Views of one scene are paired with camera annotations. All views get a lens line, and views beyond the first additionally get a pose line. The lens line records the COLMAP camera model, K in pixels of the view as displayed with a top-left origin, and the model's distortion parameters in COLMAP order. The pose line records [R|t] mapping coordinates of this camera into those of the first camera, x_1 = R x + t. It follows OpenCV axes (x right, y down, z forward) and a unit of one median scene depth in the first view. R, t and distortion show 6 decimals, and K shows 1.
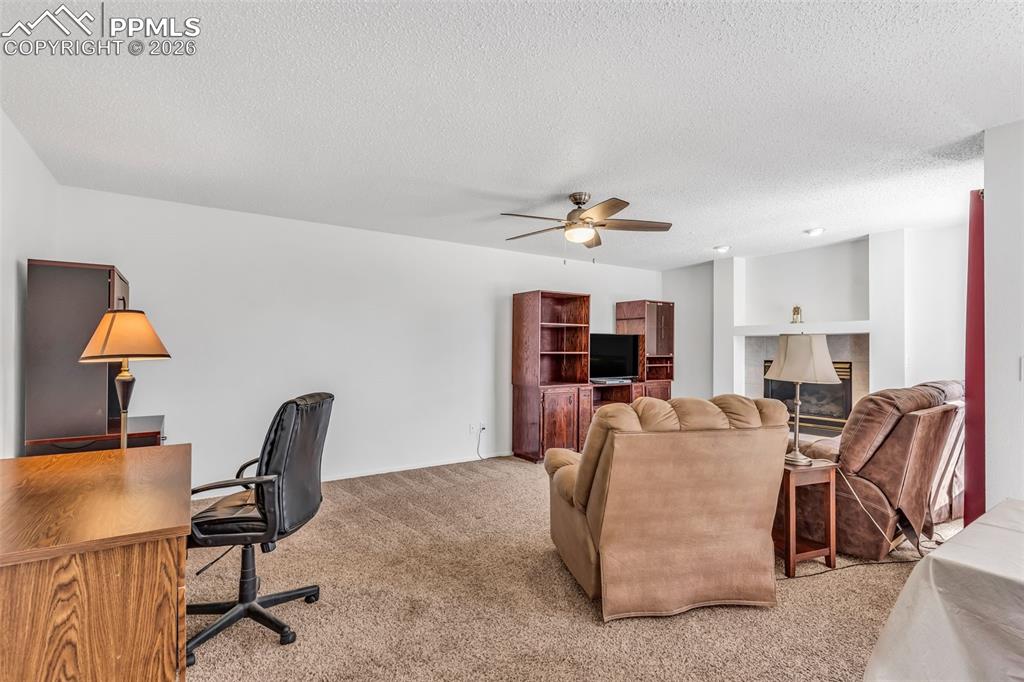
lens RADIAL K [[492.4, 0, 511.0], [0, 492.4, 346.8], [0, 0, 1]] dist [0.000578, 0.000307]
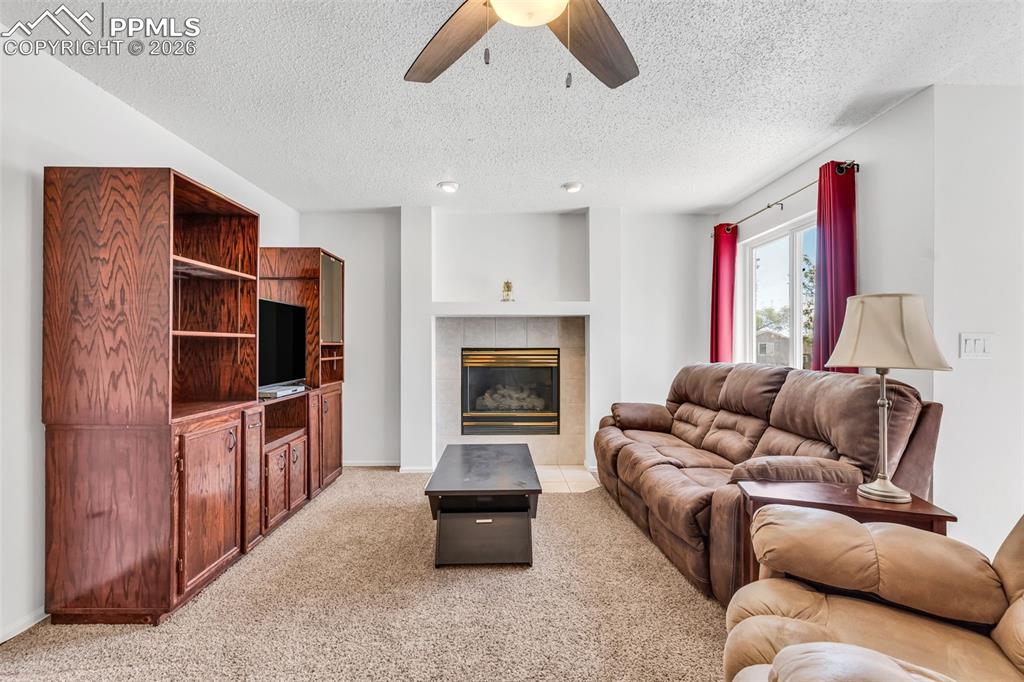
lens RADIAL K [[500.5, 0, 506.4], [0, 500.5, 344.3], [0, 0, 1]] dist [-0.002773, -0.000363]
pose [[0.549728, -0.004604, 0.835331, -0.116312], [-0.002005, 0.999975, 0.006832, 0.016862], [-0.835341, -0.005431, 0.549705, 0.535148]]
